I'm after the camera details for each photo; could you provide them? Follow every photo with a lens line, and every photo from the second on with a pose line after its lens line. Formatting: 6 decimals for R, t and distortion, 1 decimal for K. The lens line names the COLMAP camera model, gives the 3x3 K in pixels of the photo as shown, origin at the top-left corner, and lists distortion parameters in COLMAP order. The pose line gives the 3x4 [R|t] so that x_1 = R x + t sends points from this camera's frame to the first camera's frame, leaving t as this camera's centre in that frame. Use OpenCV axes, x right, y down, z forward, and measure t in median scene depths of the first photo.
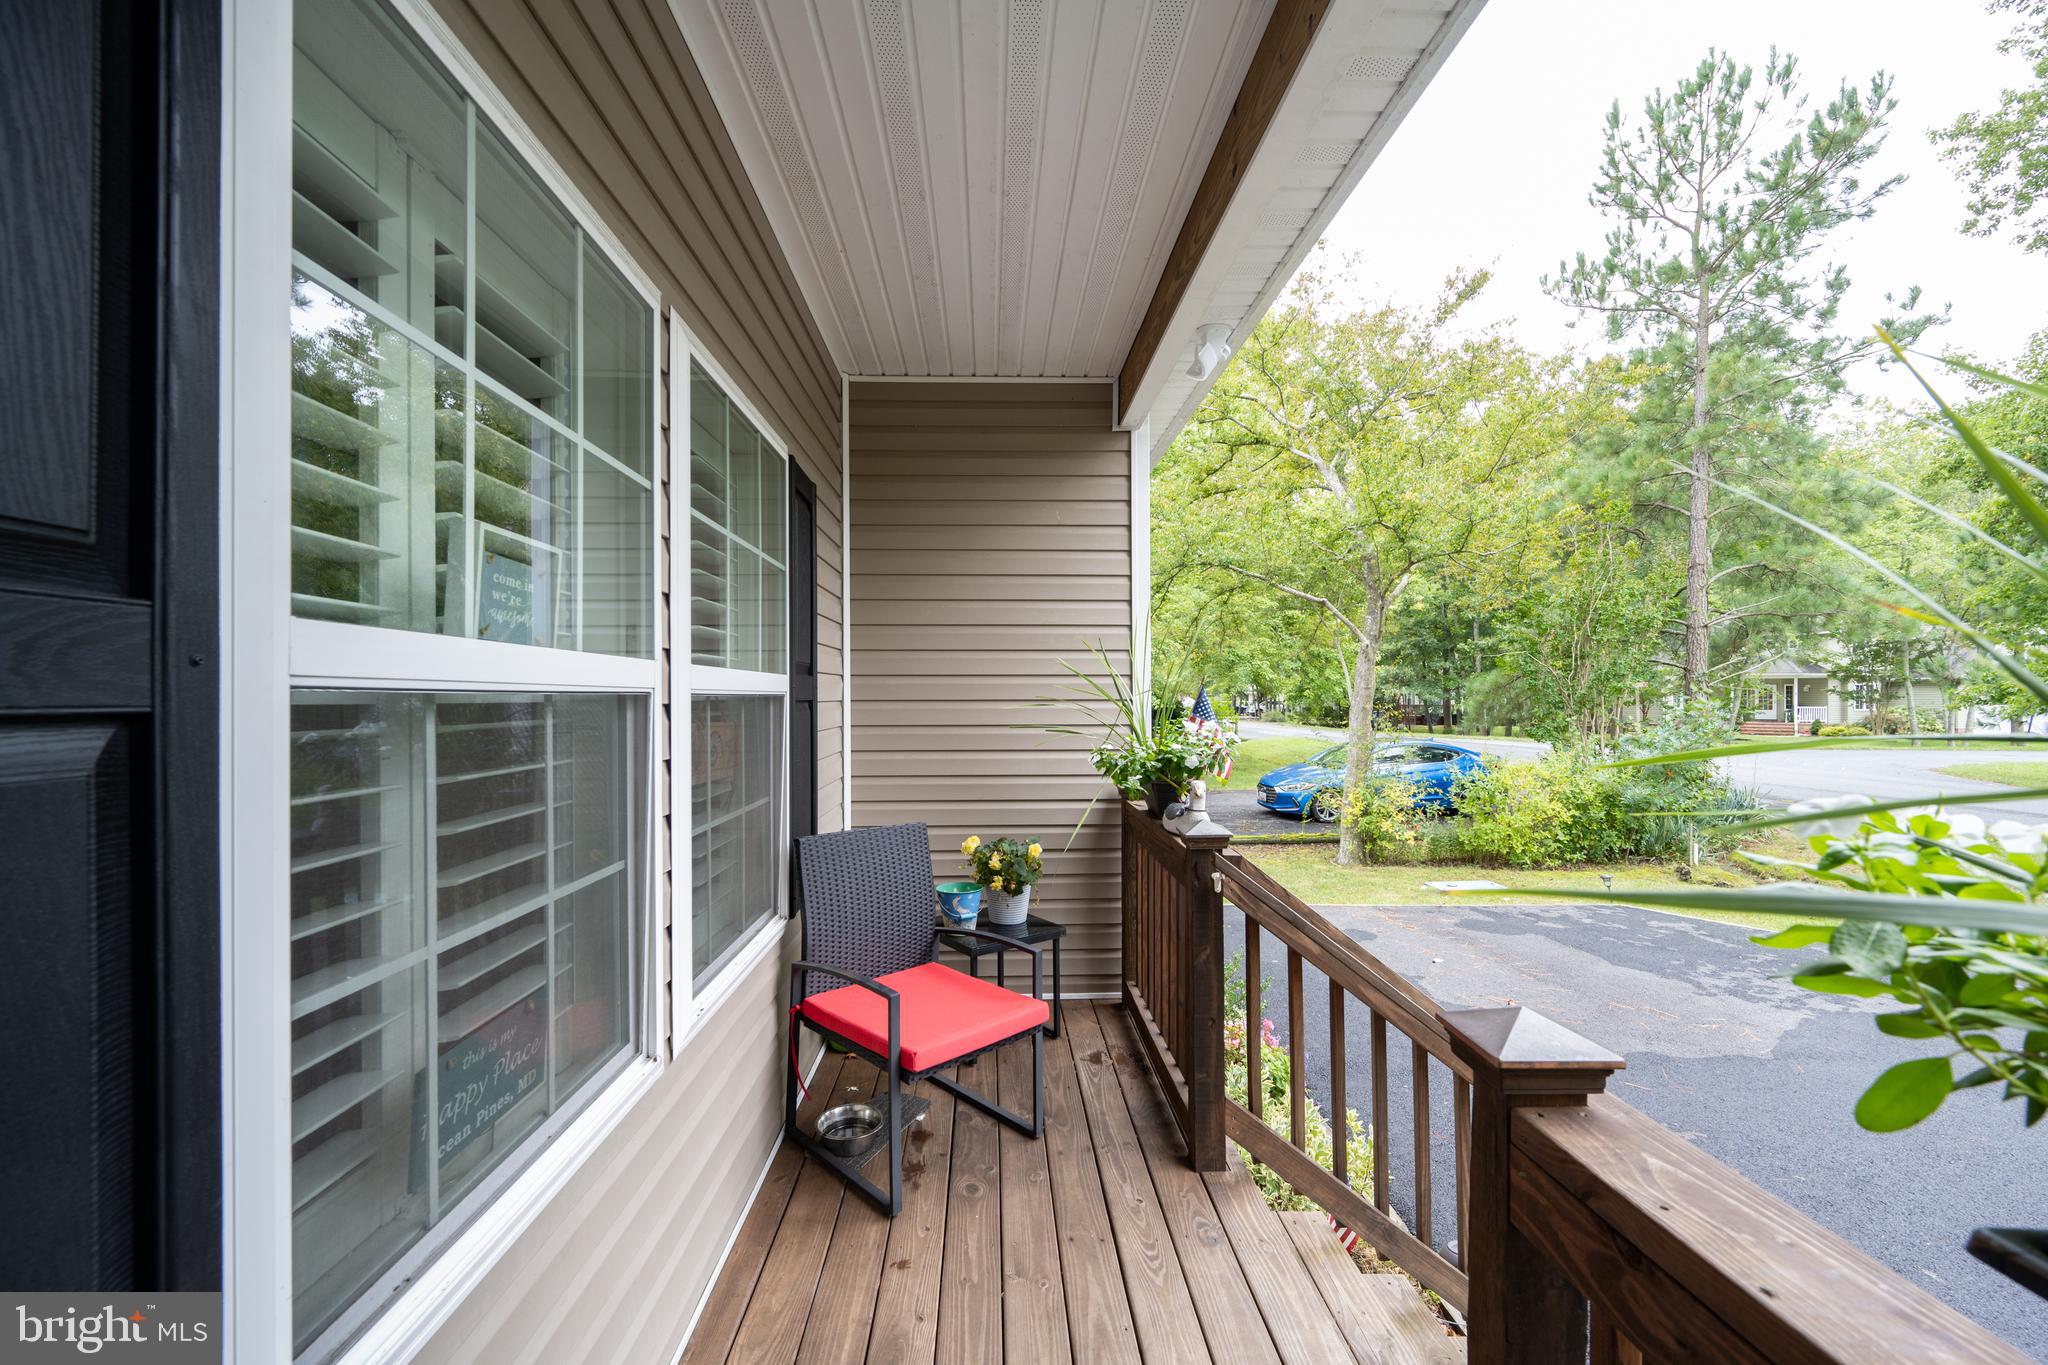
lens RADIAL K [[816.6, 0, 1021.7], [0, 816.6, 688.1], [0, 0, 1]] dist [-0.004167, 0.001152]
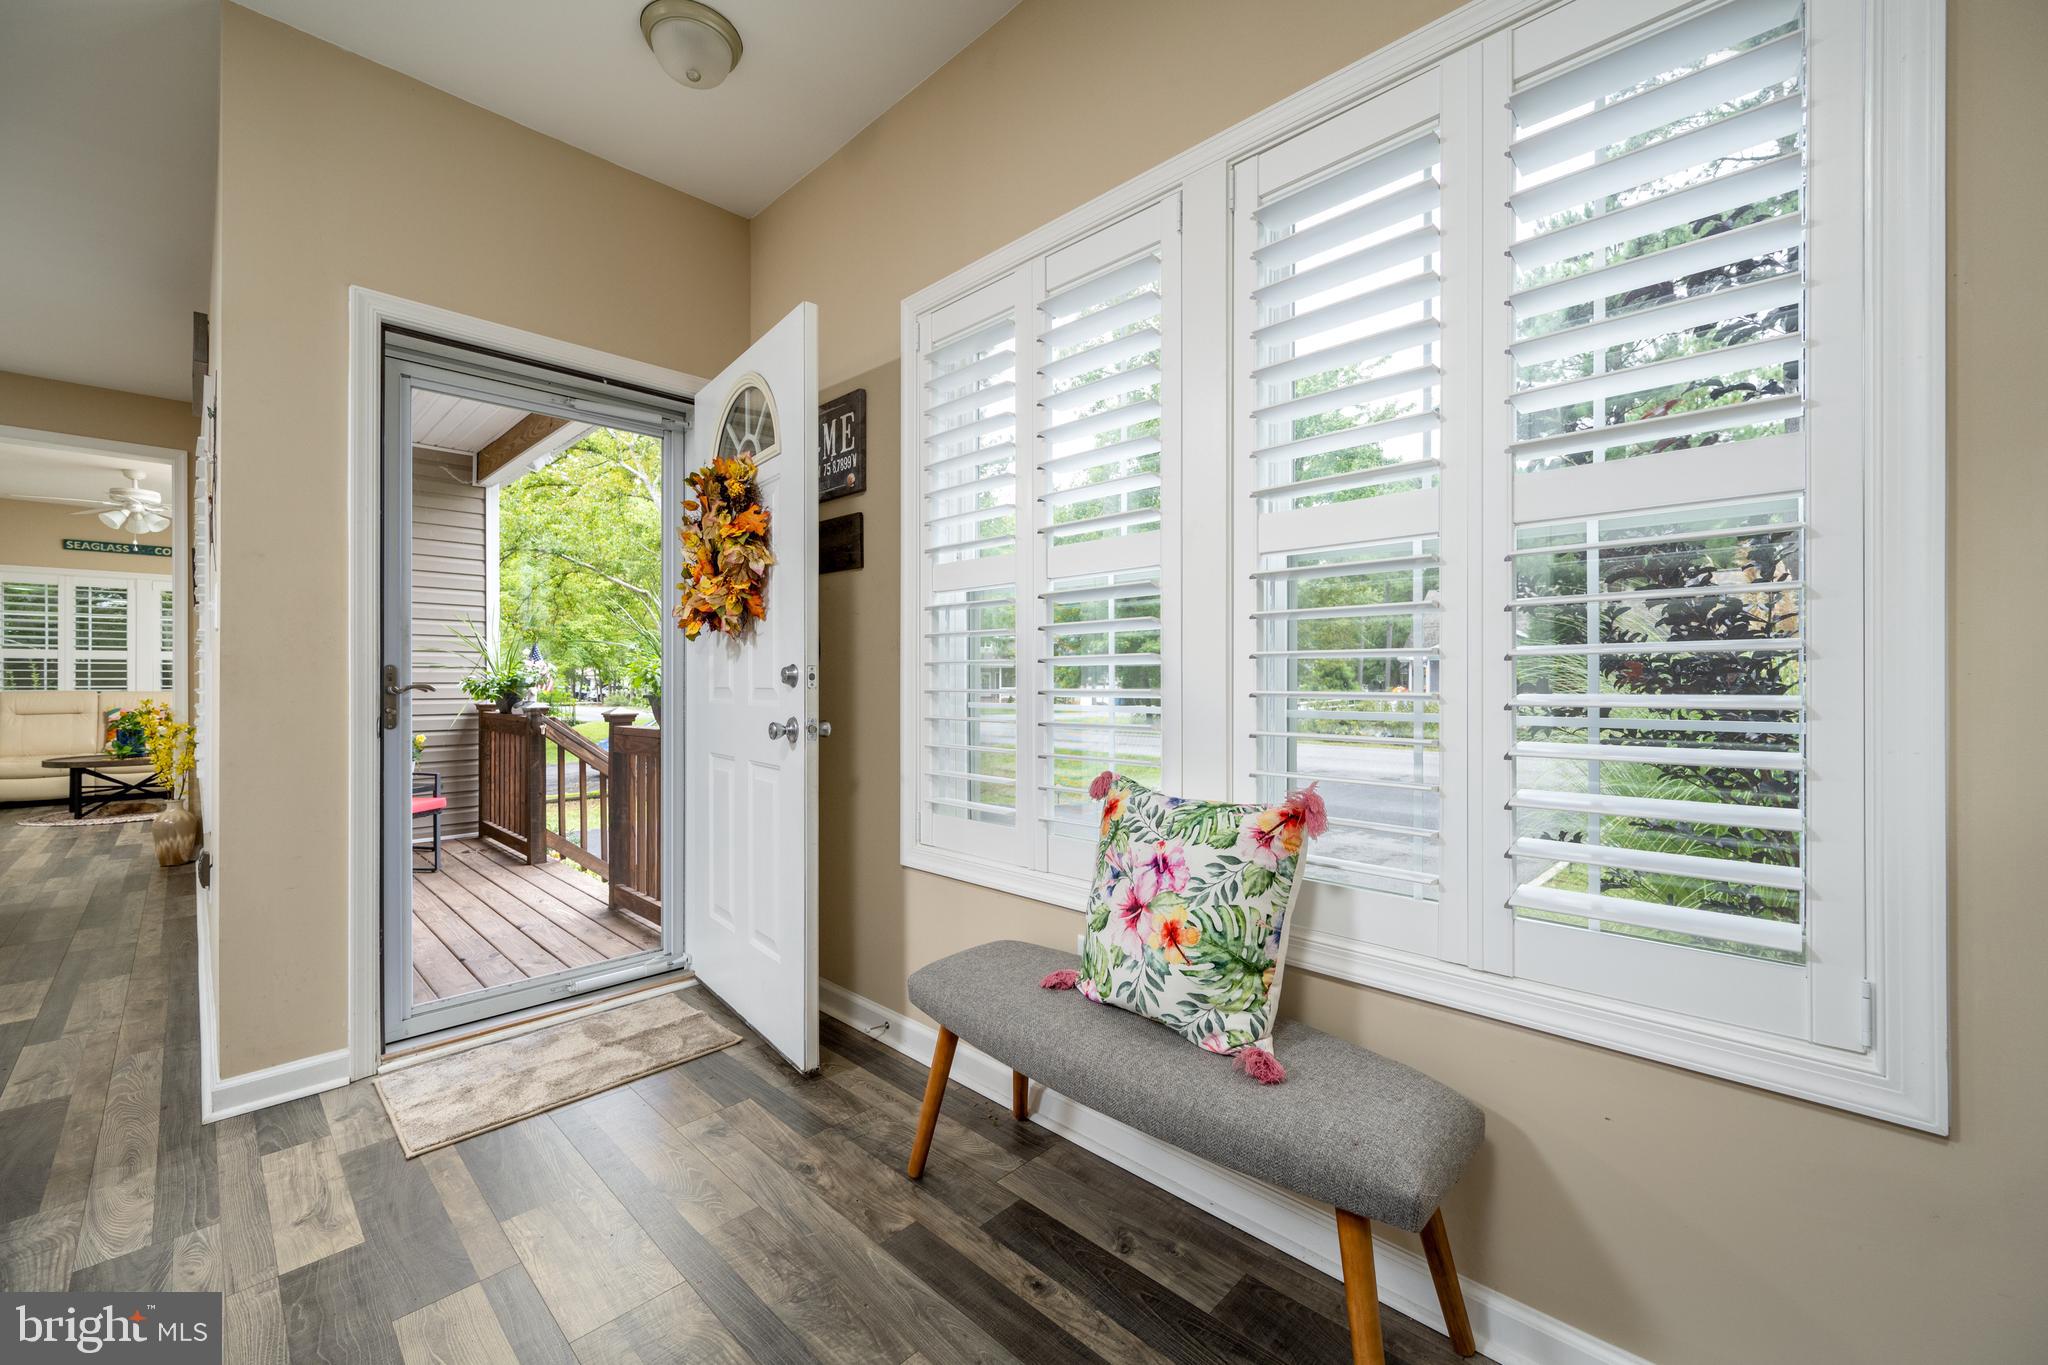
lens RADIAL K [[816.6, 0, 1028.9], [0, 816.6, 681.5], [0, 0, 1]] dist [-0.004167, 0.001152]
pose [[0.722203, 0.002907, 0.691675, -0.214068], [-0.009204, 0.999943, 0.005408, 0.054860], [-0.691620, -0.010272, 0.722188, -0.954677]]
